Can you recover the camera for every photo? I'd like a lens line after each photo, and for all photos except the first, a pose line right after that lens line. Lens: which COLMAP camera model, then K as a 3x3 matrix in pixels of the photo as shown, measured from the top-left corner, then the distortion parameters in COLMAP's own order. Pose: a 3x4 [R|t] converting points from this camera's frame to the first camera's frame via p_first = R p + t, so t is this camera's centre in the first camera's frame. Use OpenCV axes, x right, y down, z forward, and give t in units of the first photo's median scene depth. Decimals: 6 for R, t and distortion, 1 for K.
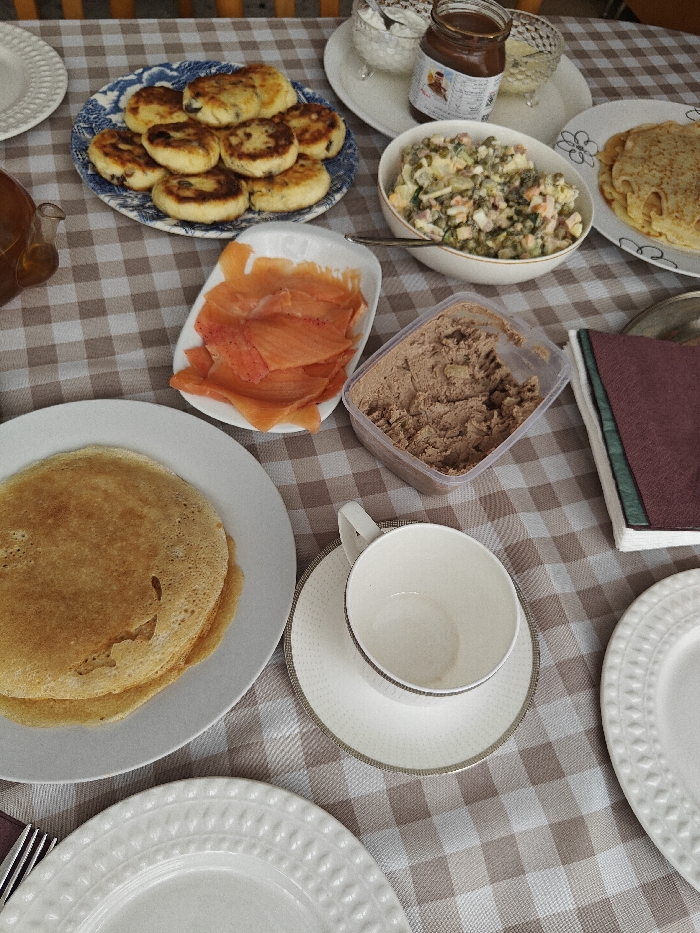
lens RADIAL K [[670.8, 0, 350.0], [0, 670.8, 466.5], [0, 0, 1]] dist [-0.046568, 0.005161]
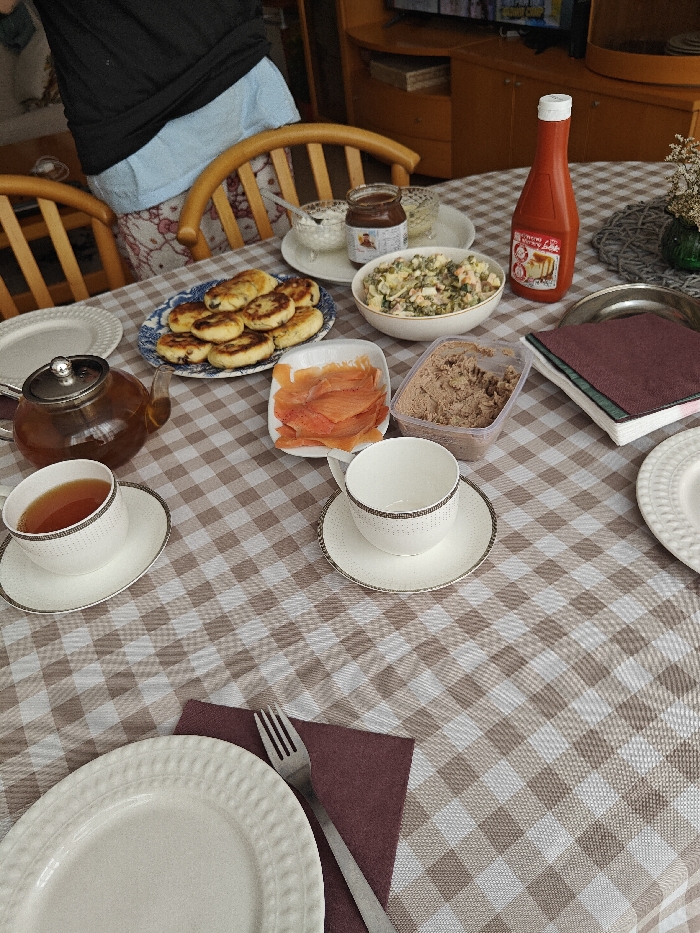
lens RADIAL K [[631.1, 0, 350.0], [0, 631.1, 466.5], [0, 0, 1]] dist [-0.074178, 0.000371]
pose [[0.940212, -0.338201, 0.040275, -0.142333], [0.336260, 0.902951, -0.267598, 0.249622], [0.054136, 0.265142, 0.962688, -0.210674]]
